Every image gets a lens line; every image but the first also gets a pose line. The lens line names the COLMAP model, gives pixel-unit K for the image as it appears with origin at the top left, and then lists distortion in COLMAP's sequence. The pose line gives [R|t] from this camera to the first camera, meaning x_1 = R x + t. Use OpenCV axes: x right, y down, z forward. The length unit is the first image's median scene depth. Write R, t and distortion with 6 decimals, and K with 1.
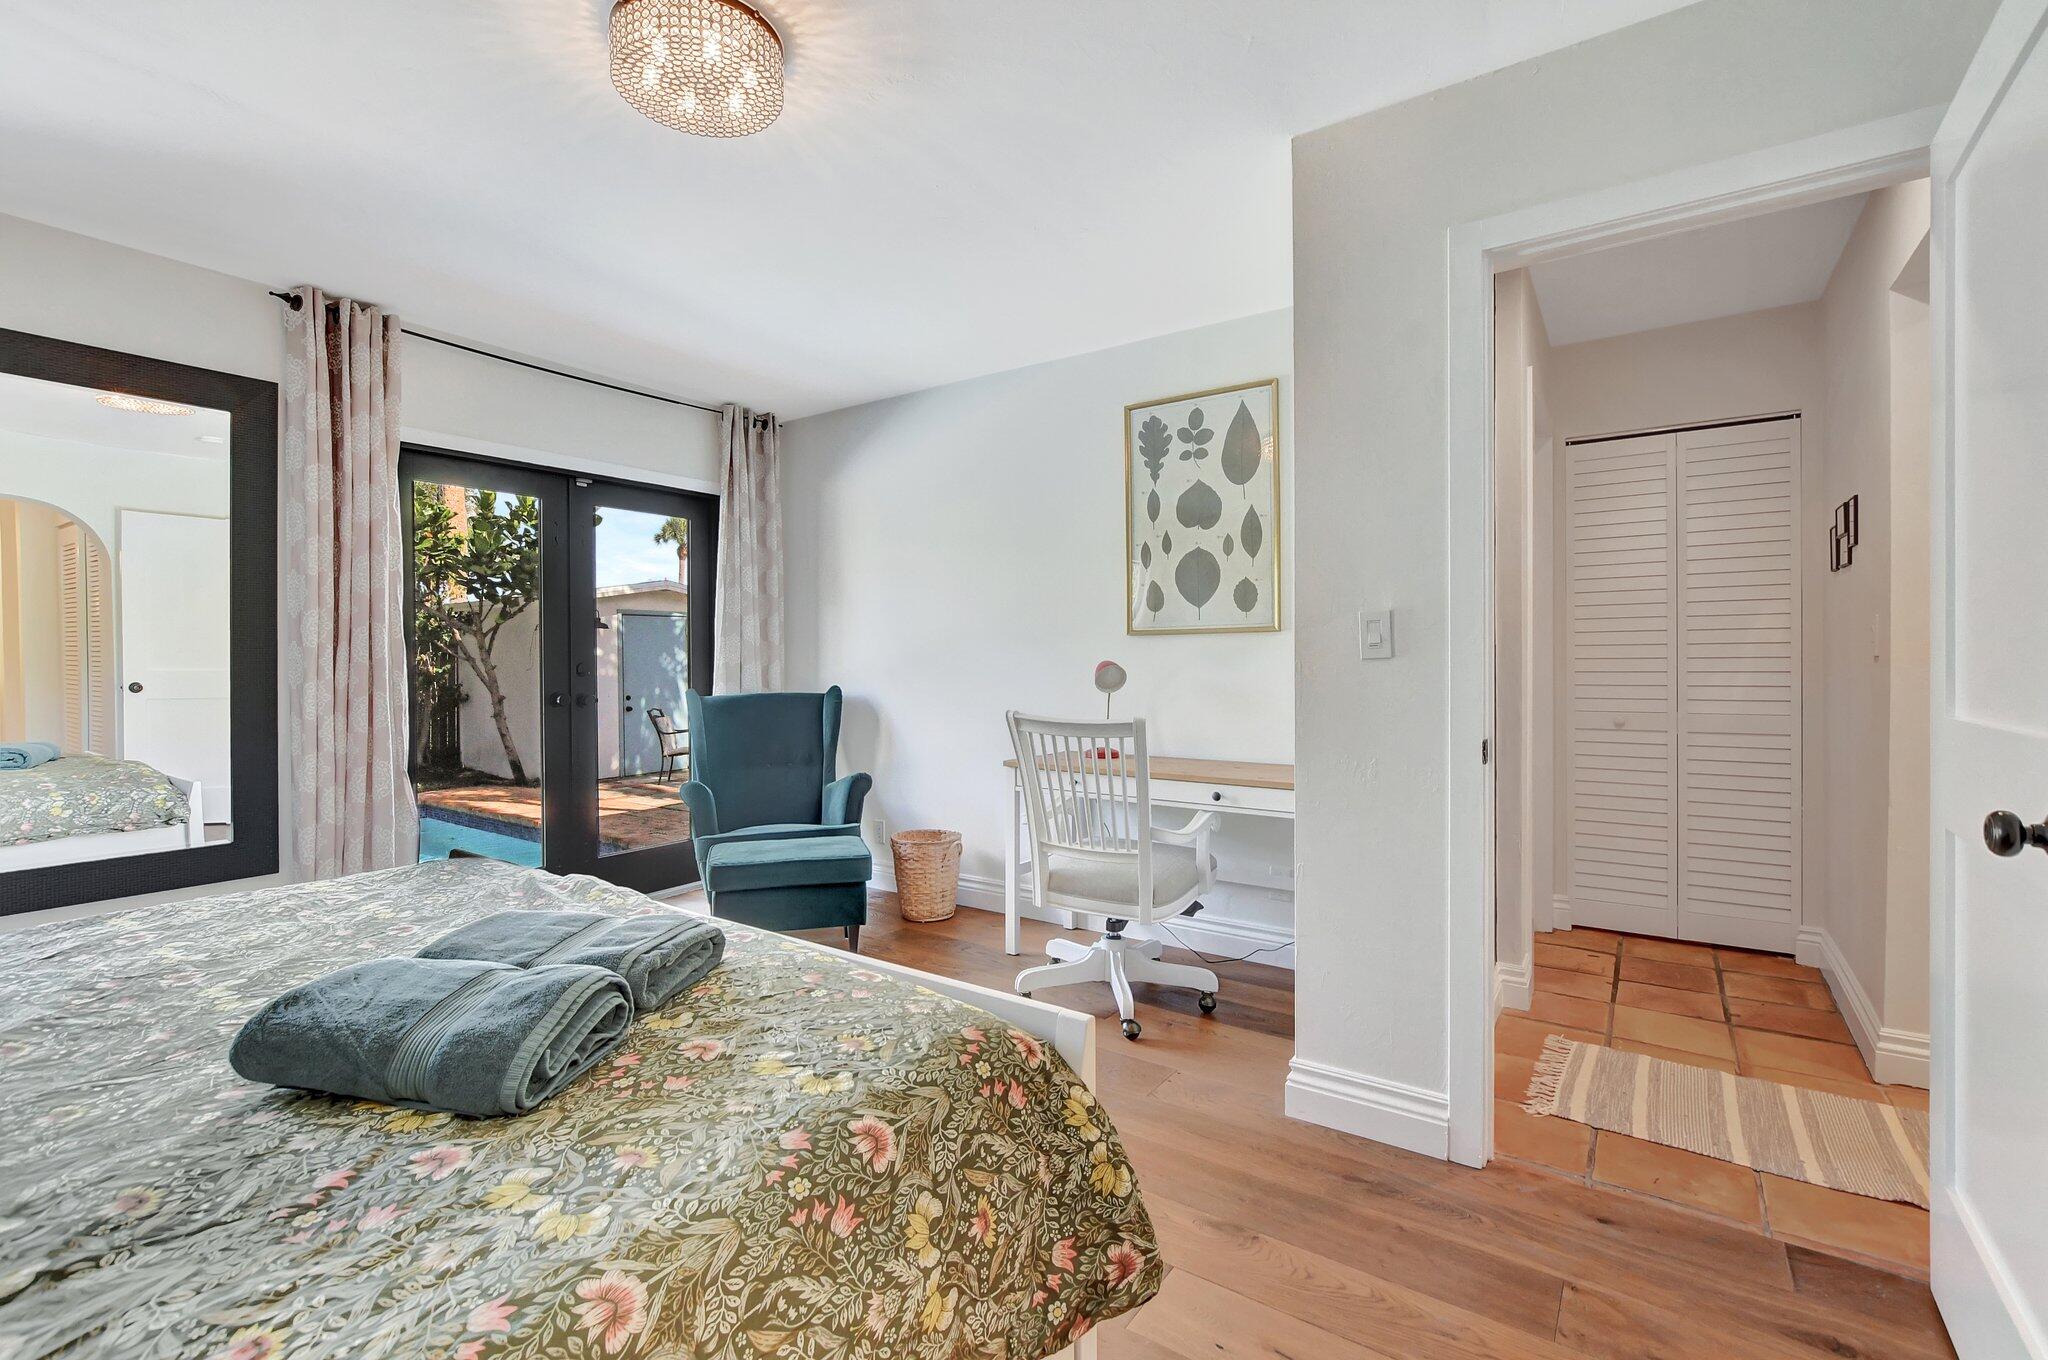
lens RADIAL K [[890.8, 0, 1019.1], [0, 890.8, 672.9], [0, 0, 1]] dist [-0.022901, 0.001244]
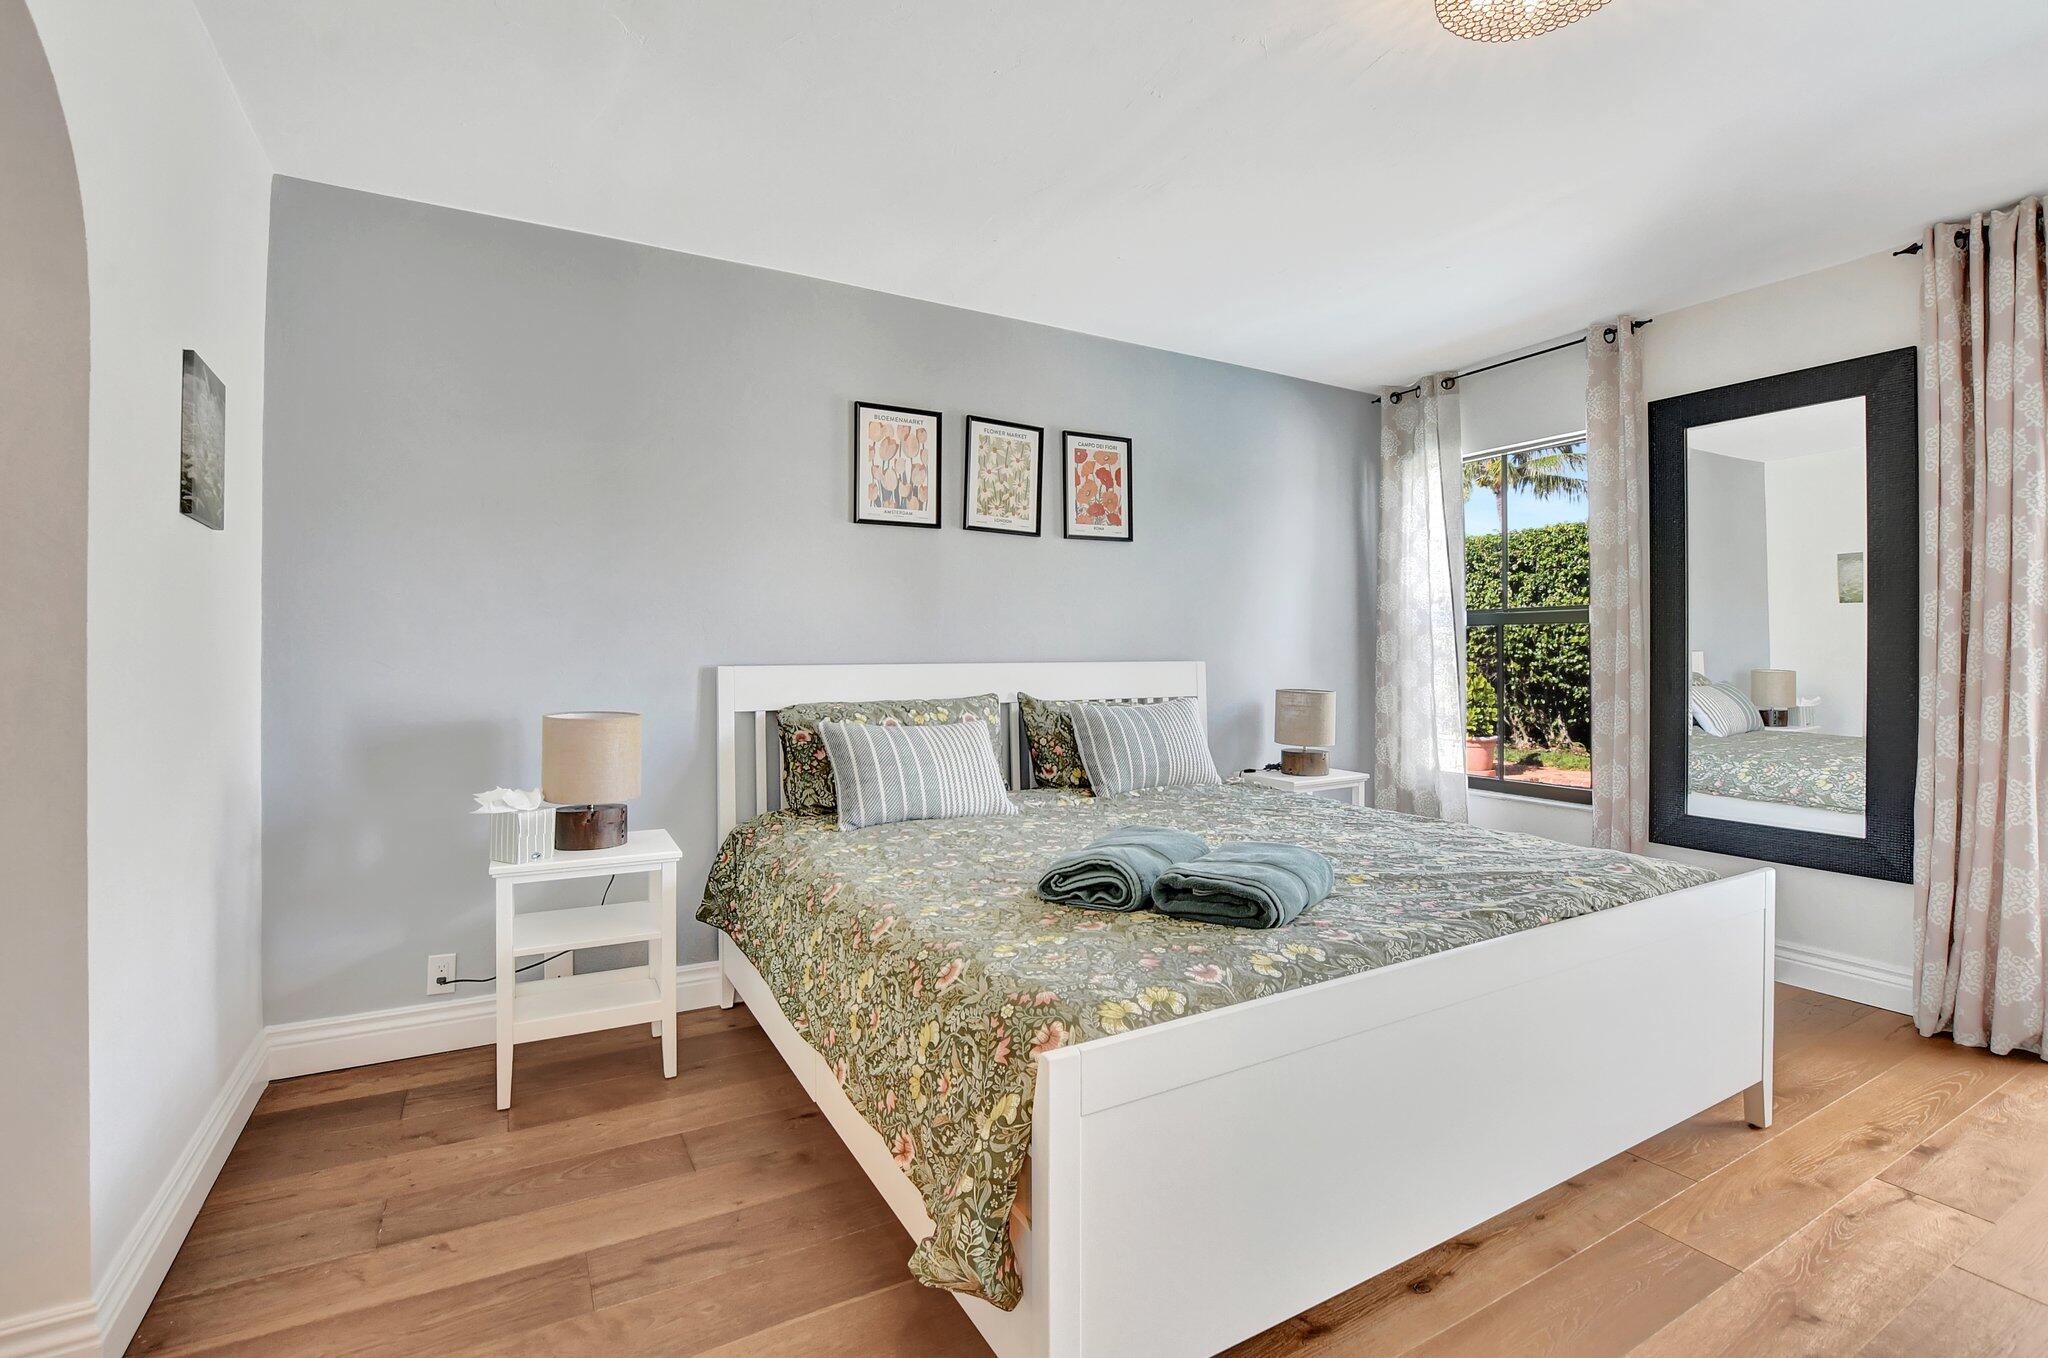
lens RADIAL K [[890.8, 0, 1019.1], [0, 890.8, 671.9], [0, 0, 1]] dist [-0.022901, 0.001244]
pose [[-0.463252, -0.003880, -0.886218, 0.954870], [0.000200, 0.999990, -0.004483, 0.020513], [0.886226, -0.002254, -0.463247, 1.540555]]
